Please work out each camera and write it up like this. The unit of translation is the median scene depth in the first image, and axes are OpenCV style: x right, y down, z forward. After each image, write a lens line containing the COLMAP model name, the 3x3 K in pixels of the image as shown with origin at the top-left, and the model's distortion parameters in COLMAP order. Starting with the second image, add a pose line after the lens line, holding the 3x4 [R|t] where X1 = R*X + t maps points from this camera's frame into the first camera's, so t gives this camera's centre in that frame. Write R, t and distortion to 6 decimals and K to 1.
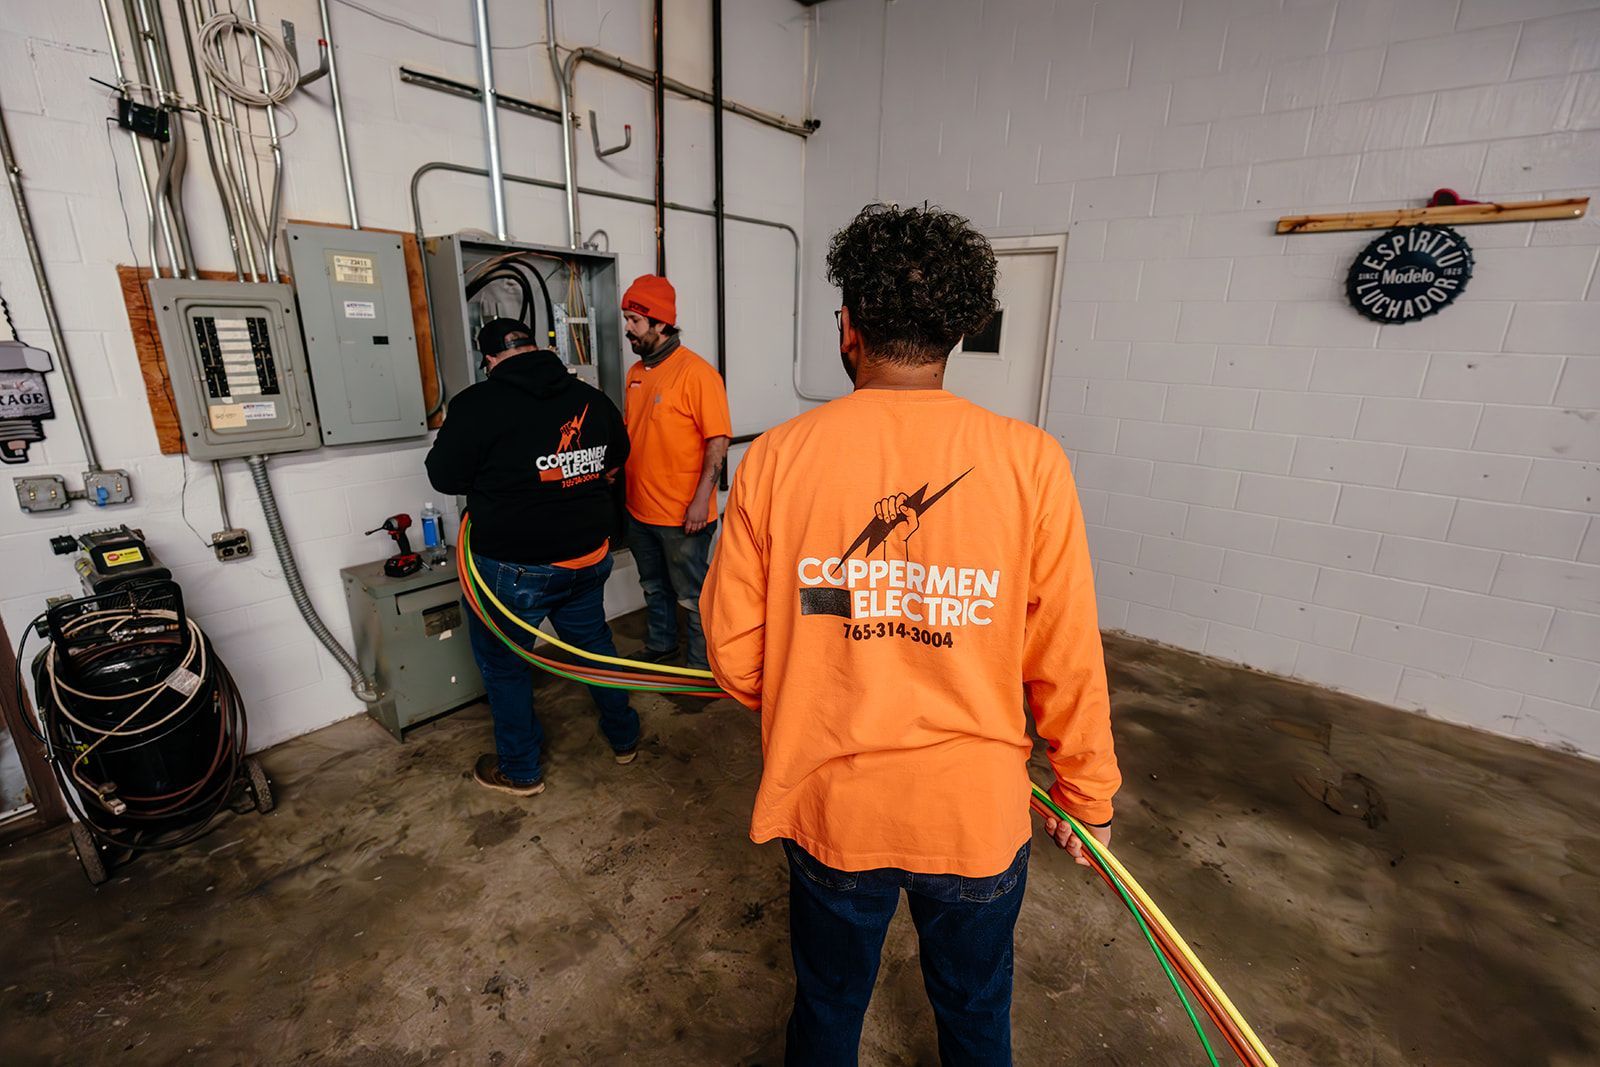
lens RADIAL K [[691.7, 0, 800.0], [0, 691.7, 535.2], [0, 0, 1]] dist [-0.009303, 0.001735]
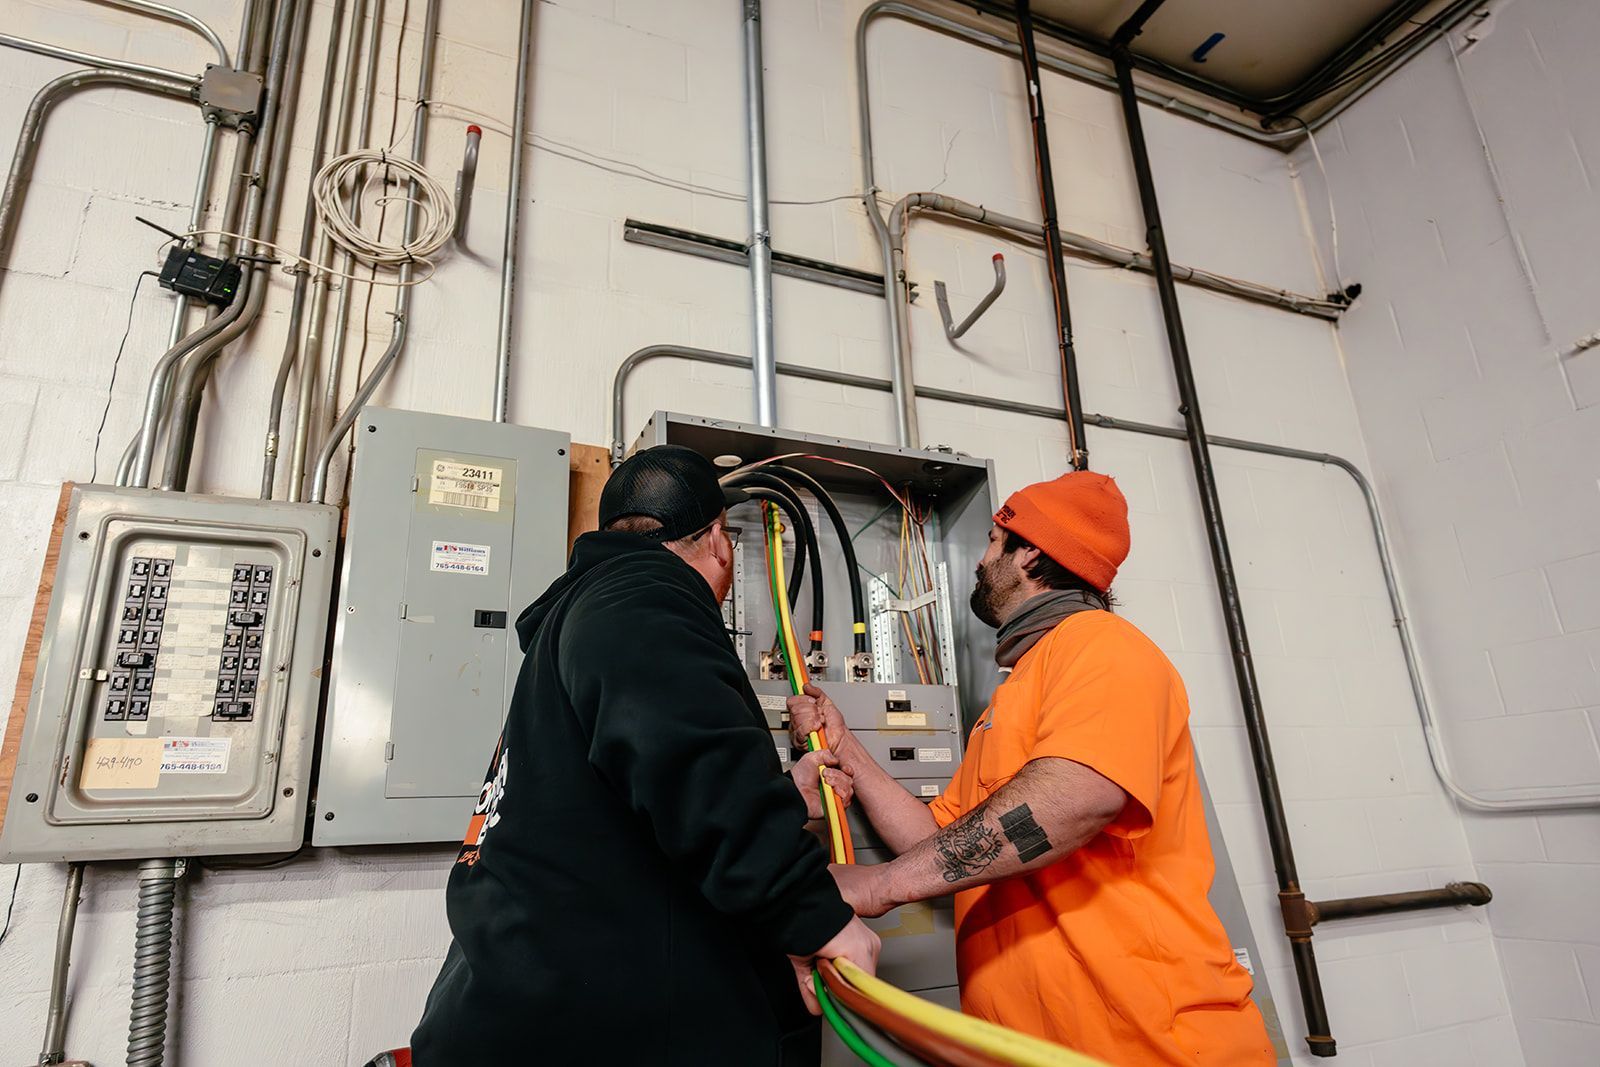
lens RADIAL K [[922.0, 0, 791.6], [0, 922.0, 542.4], [0, 0, 1]] dist [-0.009248, 0.003357]
pose [[0.875581, -0.205028, -0.437404, -0.142186], [-0.078504, 0.833035, -0.547623, -0.000637], [0.476651, 0.513826, 0.713293, 0.608537]]
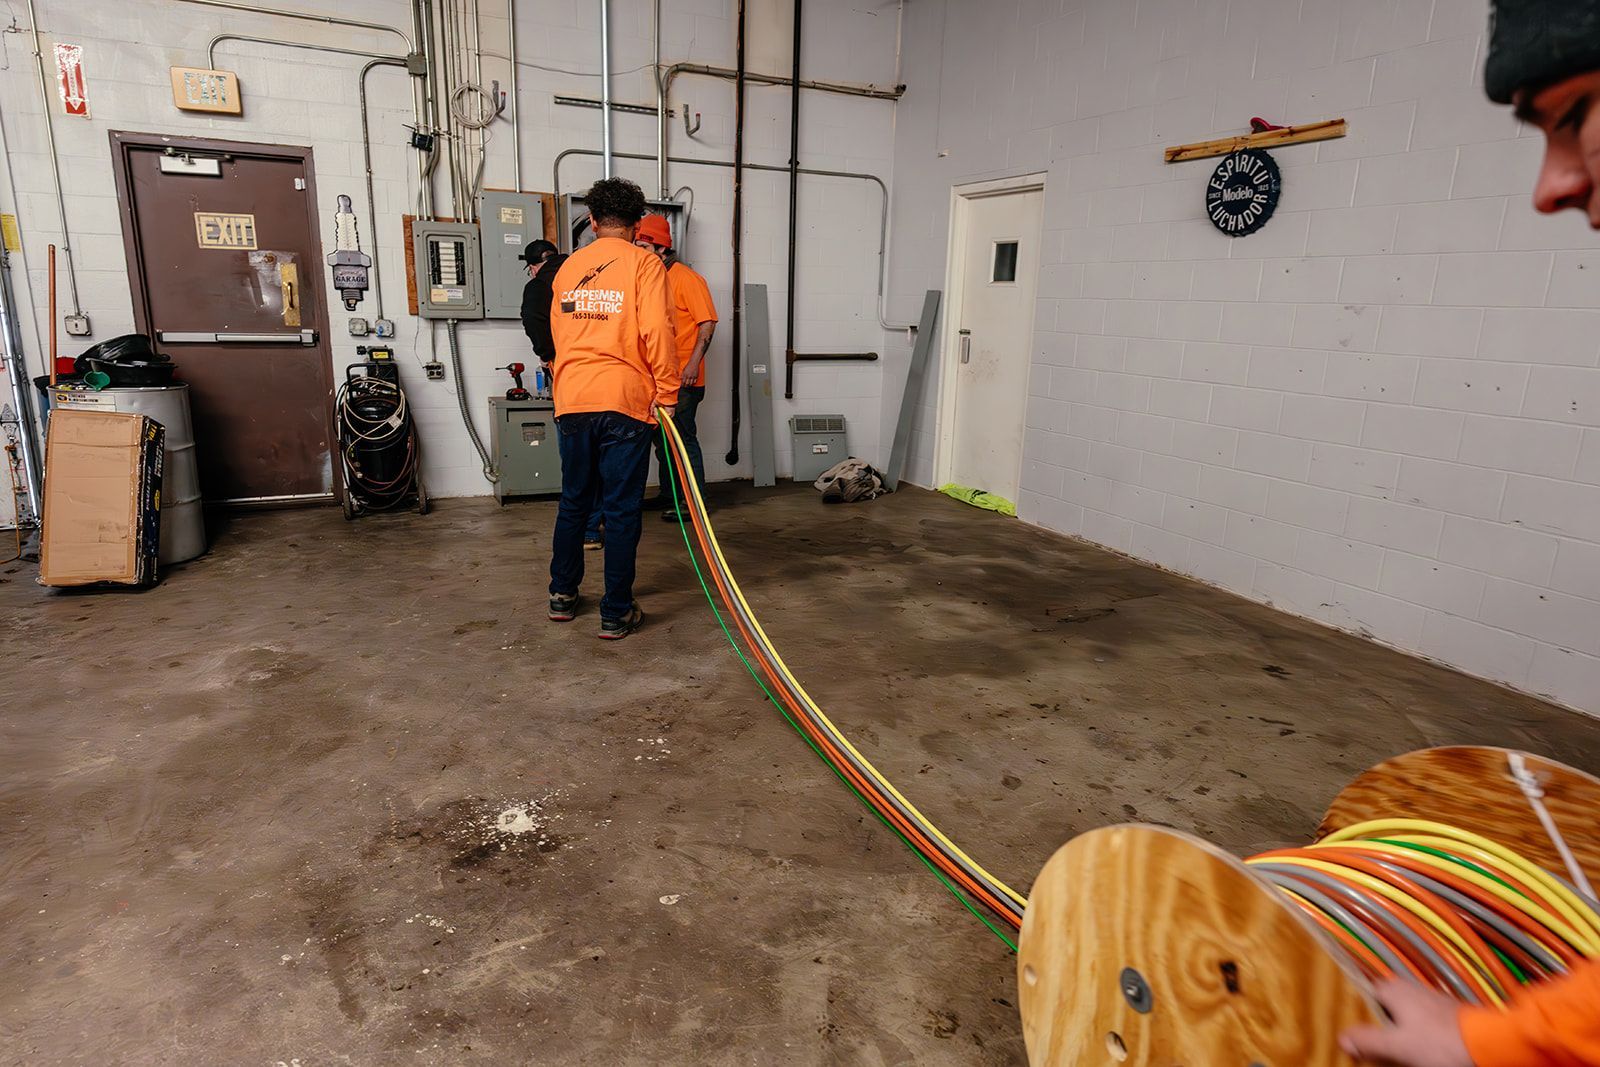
lens RADIAL K [[922.0, 0, 794.7], [0, 922.0, 537.0], [0, 0, 1]] dist [-0.009248, 0.003357]
pose [[0.898674, 0.115751, -0.423068, 0.970361], [-0.137687, 0.990241, -0.021544, 0.332343], [0.416446, 0.077612, 0.905842, -0.666076]]
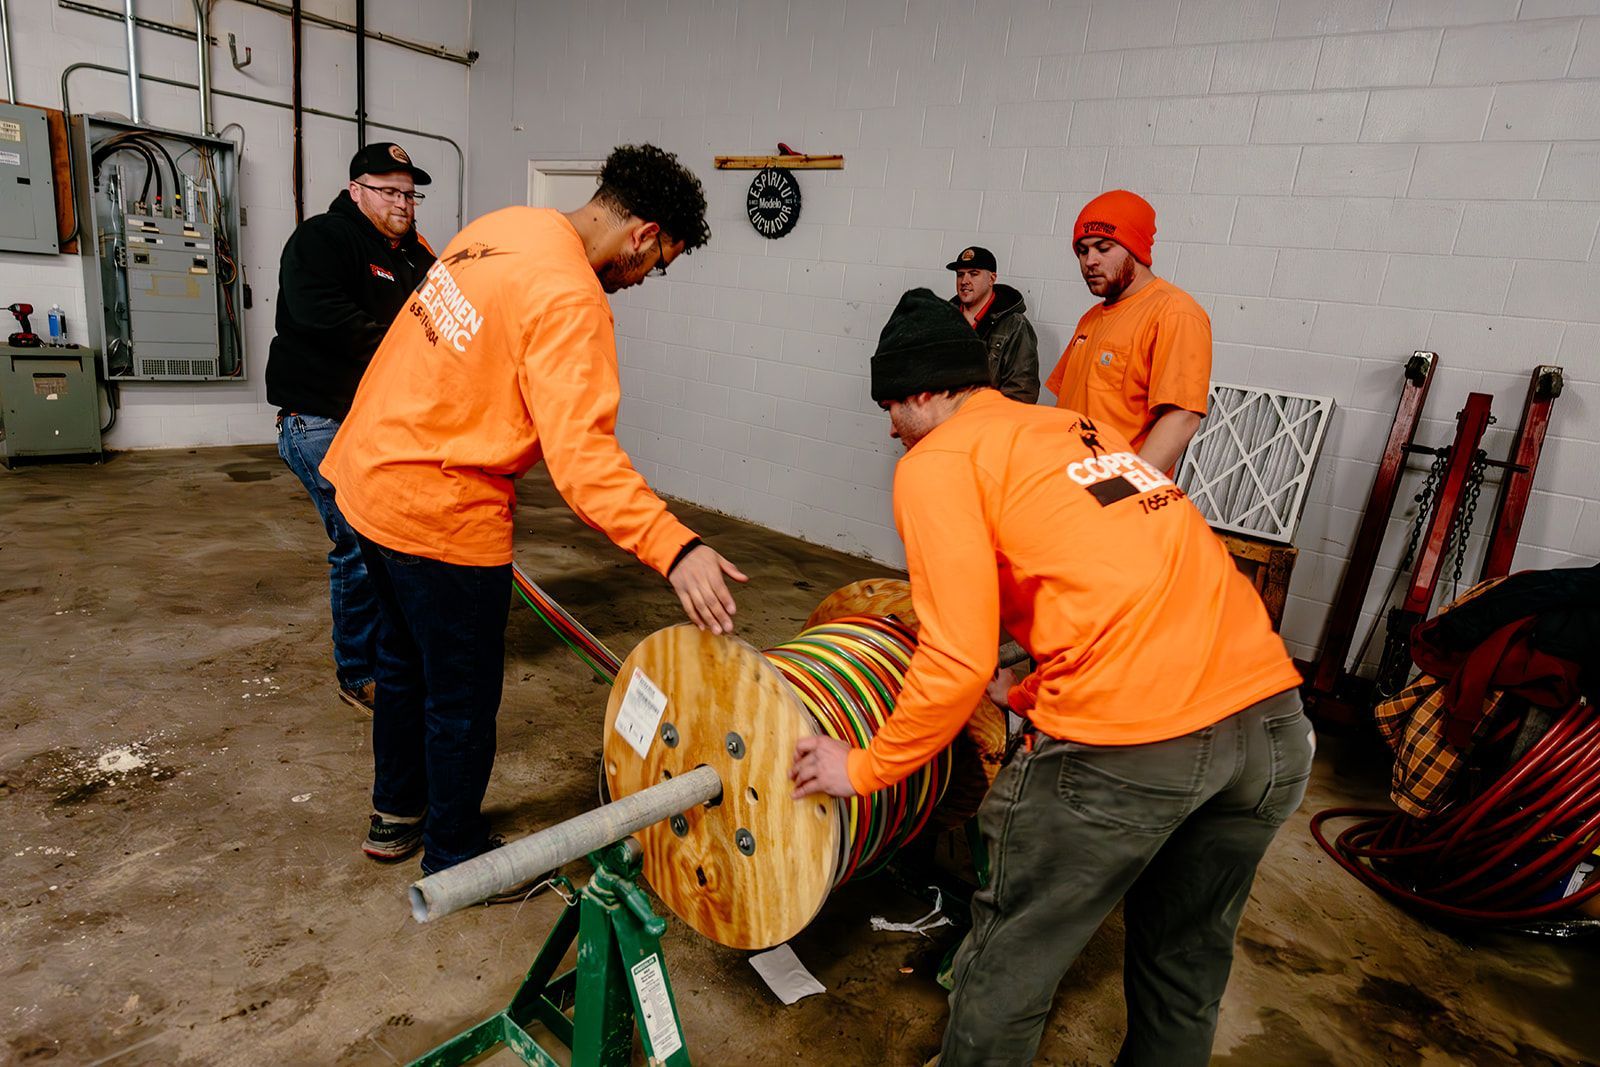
lens RADIAL K [[922.0, 0, 795.9], [0, 922.0, 536.7], [0, 0, 1]] dist [-0.009248, 0.003357]
pose [[0.996043, 0.088751, 0.004565, 1.025036], [-0.088507, 0.995310, -0.039050, 0.377376], [-0.008009, 0.038491, 0.999227, -0.870896]]
